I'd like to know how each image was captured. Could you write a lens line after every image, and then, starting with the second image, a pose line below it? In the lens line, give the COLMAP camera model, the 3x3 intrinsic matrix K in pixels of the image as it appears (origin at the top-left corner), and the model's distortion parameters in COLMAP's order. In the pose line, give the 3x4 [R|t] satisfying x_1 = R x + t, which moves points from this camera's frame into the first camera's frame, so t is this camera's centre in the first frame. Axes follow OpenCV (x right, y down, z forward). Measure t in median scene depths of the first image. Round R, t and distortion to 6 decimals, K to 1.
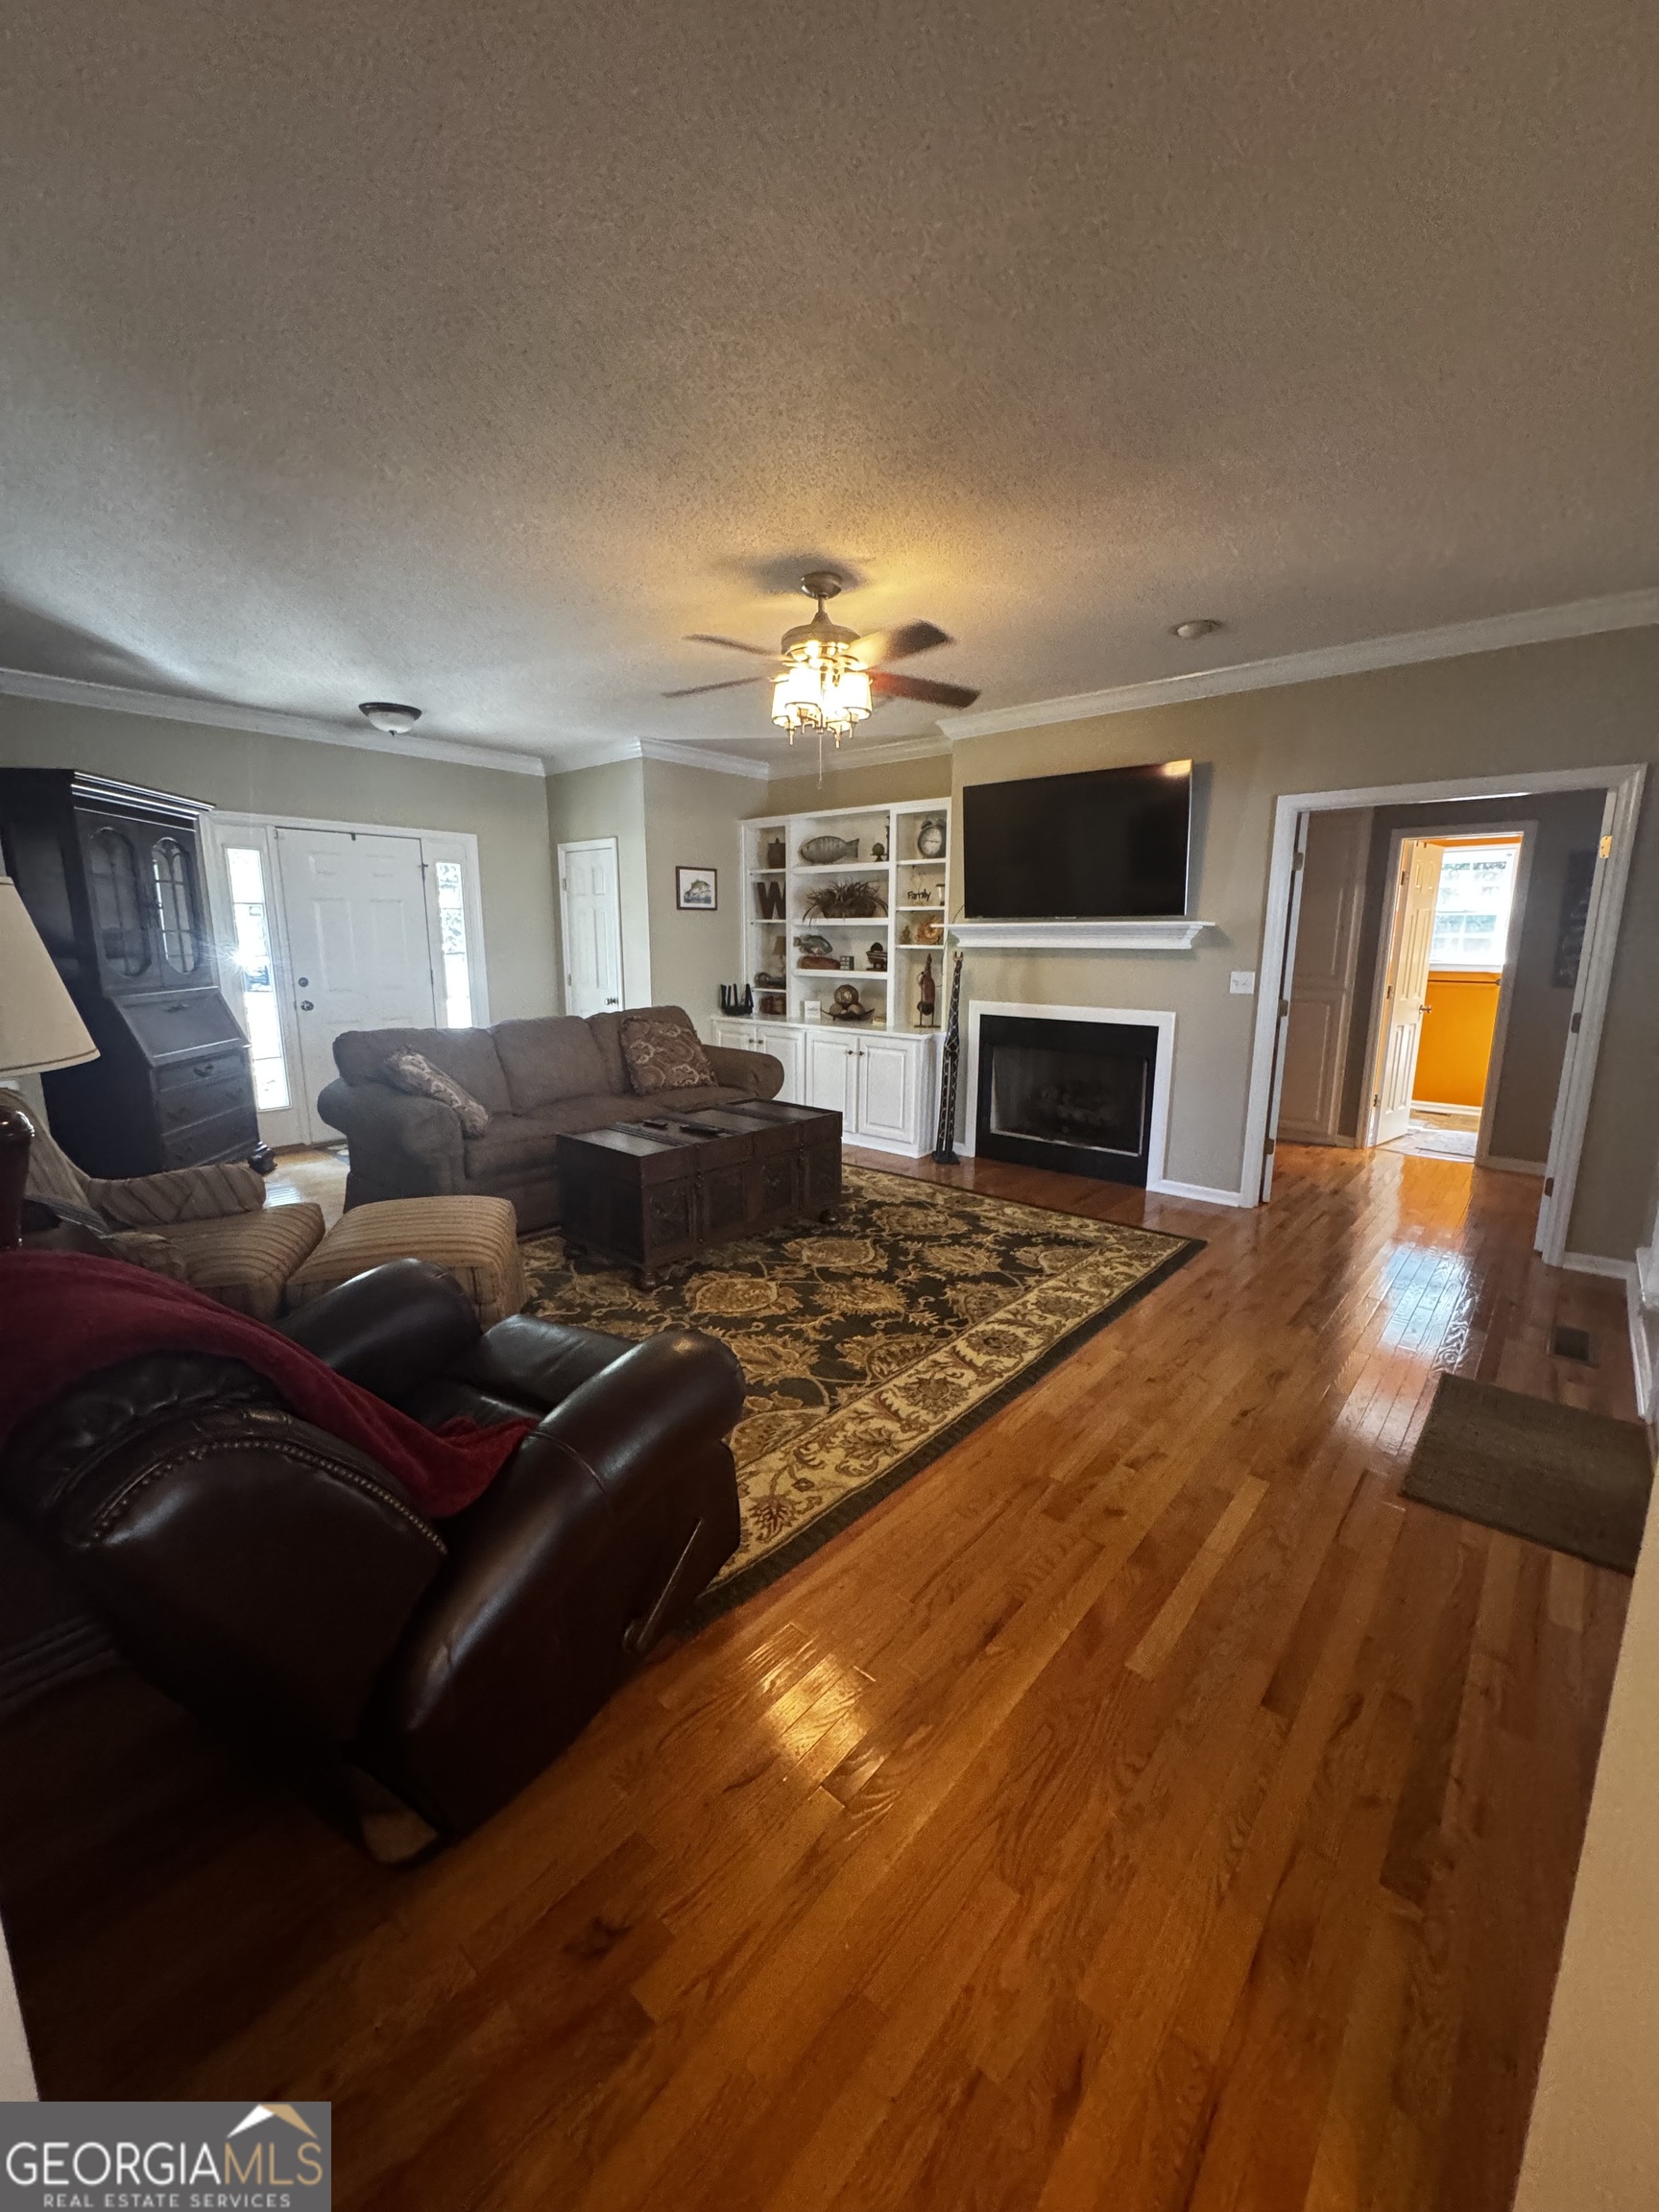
lens RADIAL K [[878.4, 0, 832.2], [0, 878.4, 1103.6], [0, 0, 1]] dist [-0.000884, 0.000145]
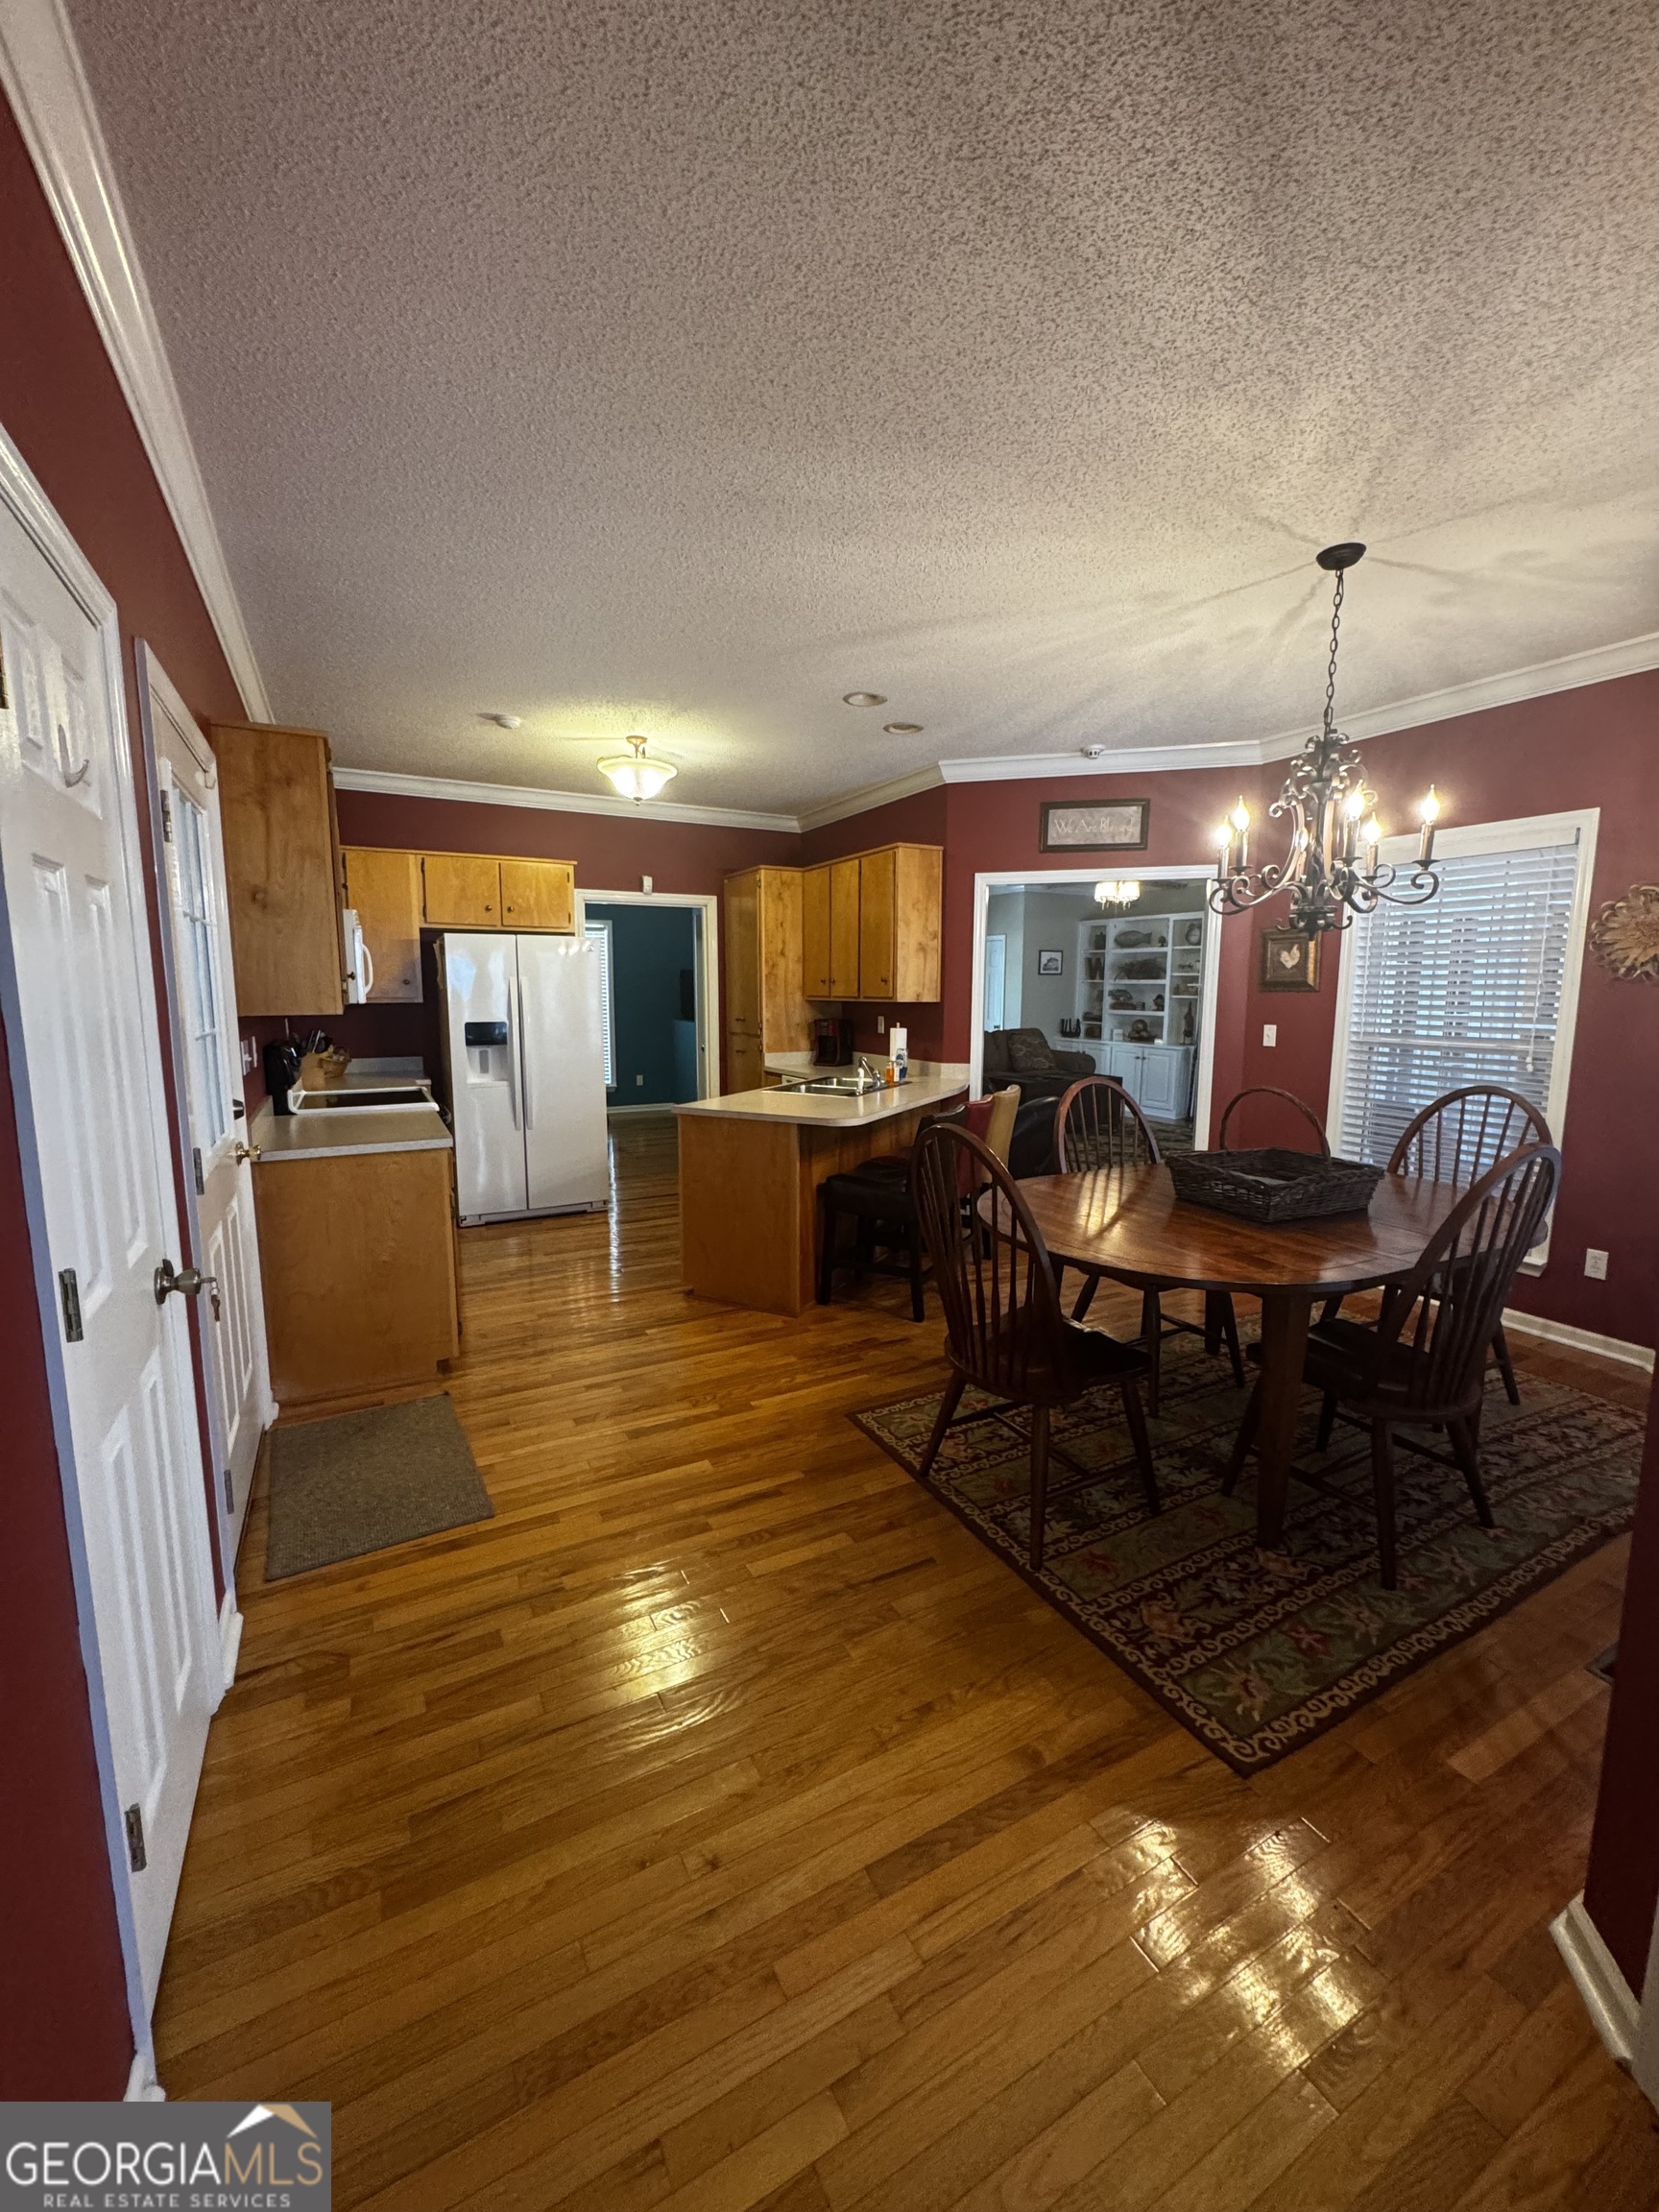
lens RADIAL K [[878.4, 0, 827.7], [0, 878.4, 1101.8], [0, 0, 1]] dist [-0.000884, 0.000145]
pose [[0.933182, 0.049950, -0.355916, 0.074517], [-0.069755, 0.996636, -0.043020, 0.152960], [0.352570, 0.064972, 0.933527, -0.859659]]
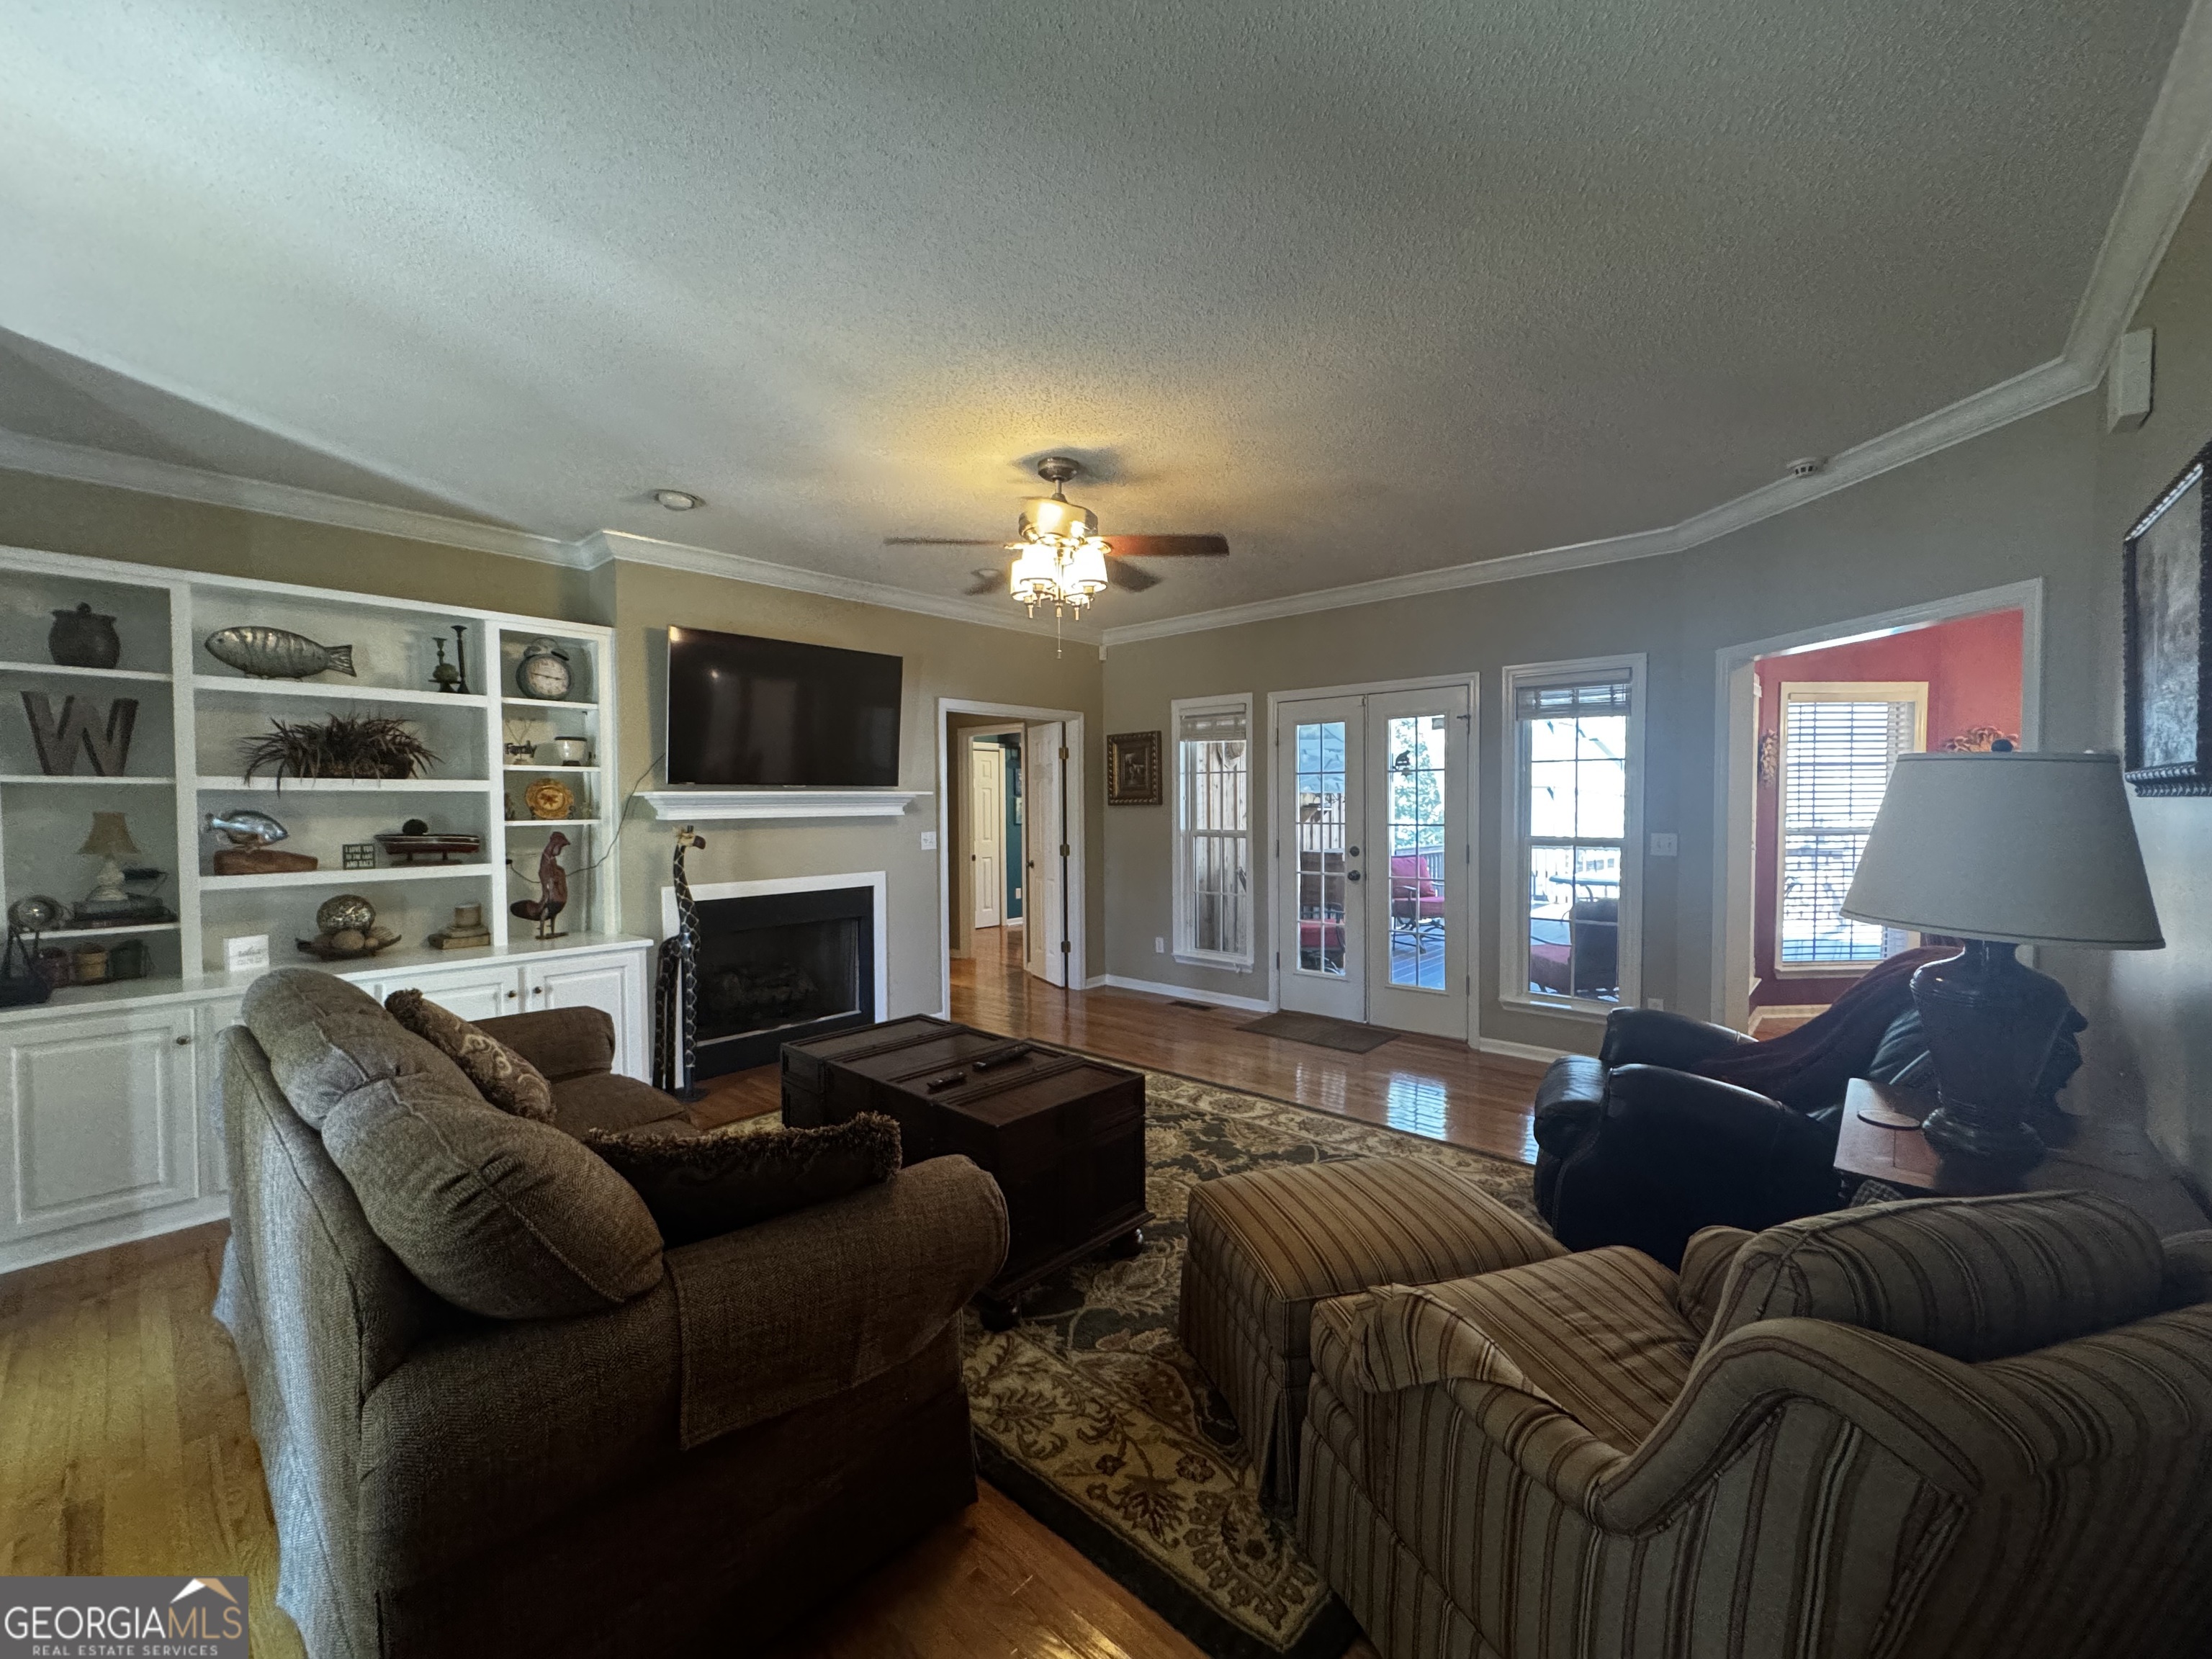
lens RADIAL K [[878.4, 0, 1106.8], [0, 878.4, 828.4], [0, 0, 1]] dist [-0.000884, 0.000145]
pose [[0.026232, -0.032545, 0.999126, -0.613458], [0.194786, 0.980479, 0.026823, -0.113445], [-0.980495, 0.193912, 0.032059, 0.581351]]
